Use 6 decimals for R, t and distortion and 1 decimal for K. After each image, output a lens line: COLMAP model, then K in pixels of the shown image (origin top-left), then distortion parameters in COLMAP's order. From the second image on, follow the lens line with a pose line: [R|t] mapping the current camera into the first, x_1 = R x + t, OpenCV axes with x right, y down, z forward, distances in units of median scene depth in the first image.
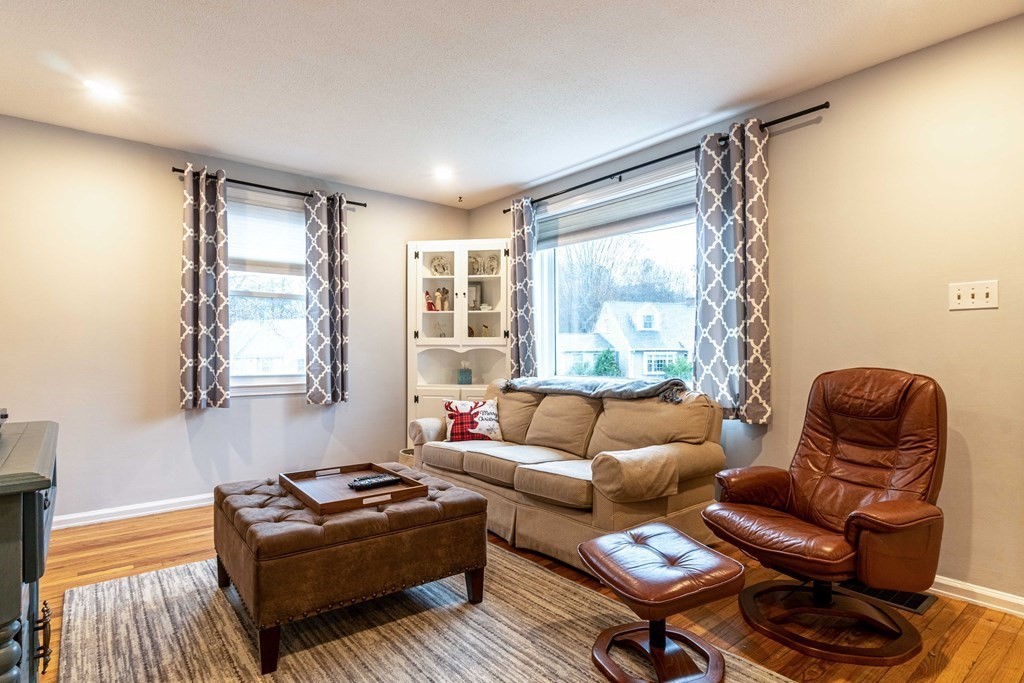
lens RADIAL K [[537.0, 0, 507.0], [0, 537.0, 367.7], [0, 0, 1]] dist [0.004698, -0.000397]
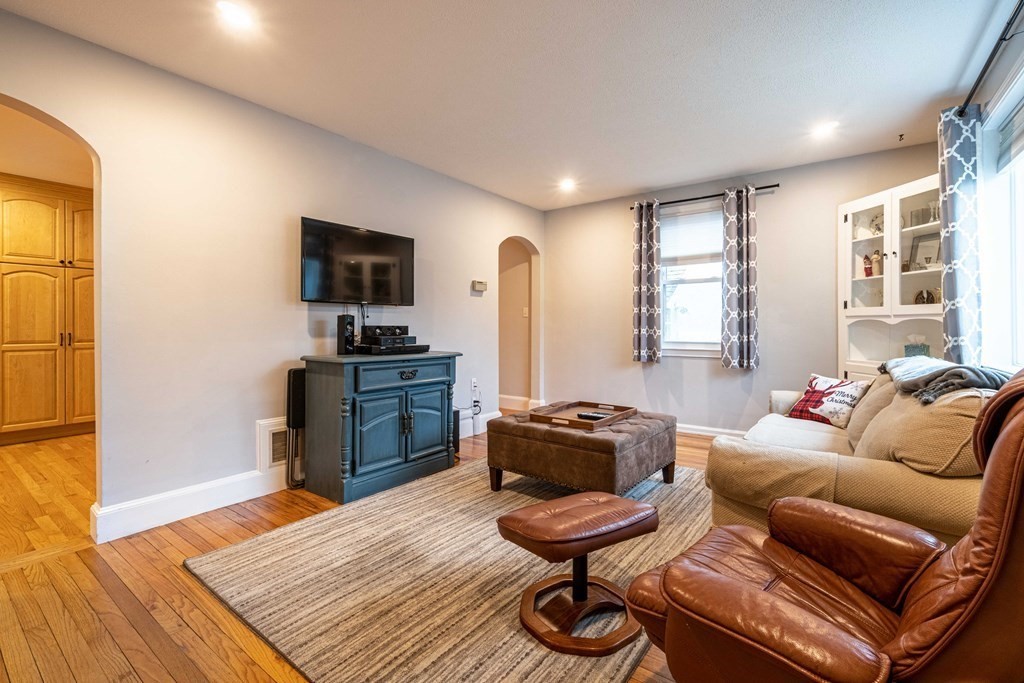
lens RADIAL K [[456.2, 0, 517.1], [0, 456.2, 342.1], [0, 0, 1]] dist [-0.003599, 0.000097]
pose [[0.247750, 0.033865, -0.968232, 0.557423], [-0.026054, 0.999260, 0.028284, -0.006257], [0.968474, 0.018219, 0.248449, 0.326451]]
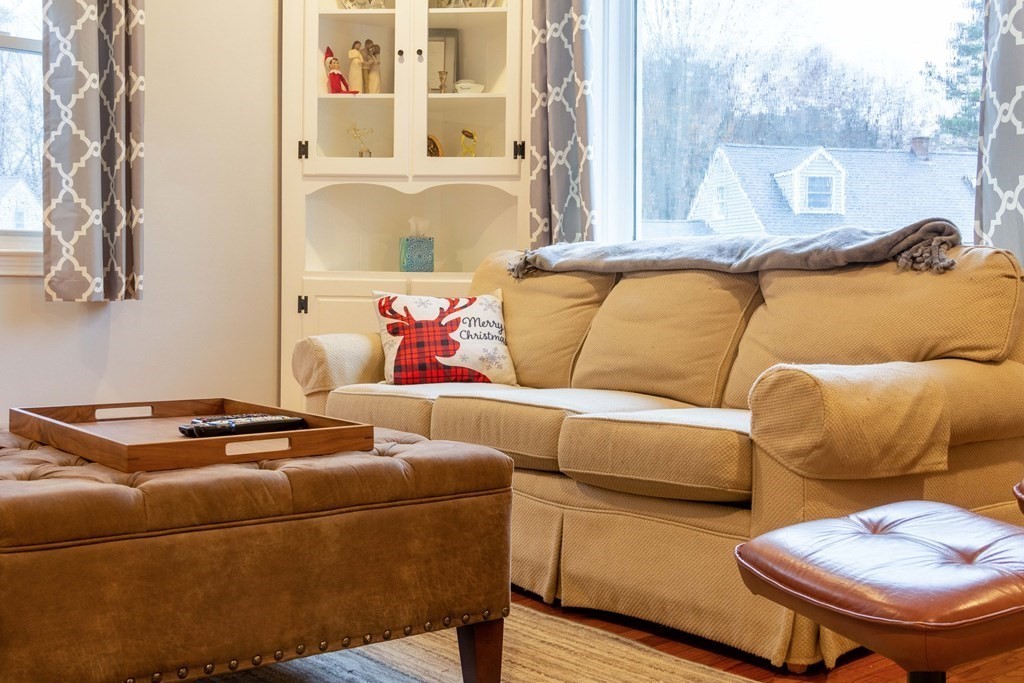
lens RADIAL K [[1278.7, 0, 514.9], [0, 1278.7, 334.6], [0, 0, 1]] dist [0.021816, 0.000000]
pose [[0.999497, 0.007519, 0.030822, -0.041678], [-0.008004, 0.999846, 0.015633, 0.081344], [-0.030700, -0.015872, 0.999403, -0.005033]]
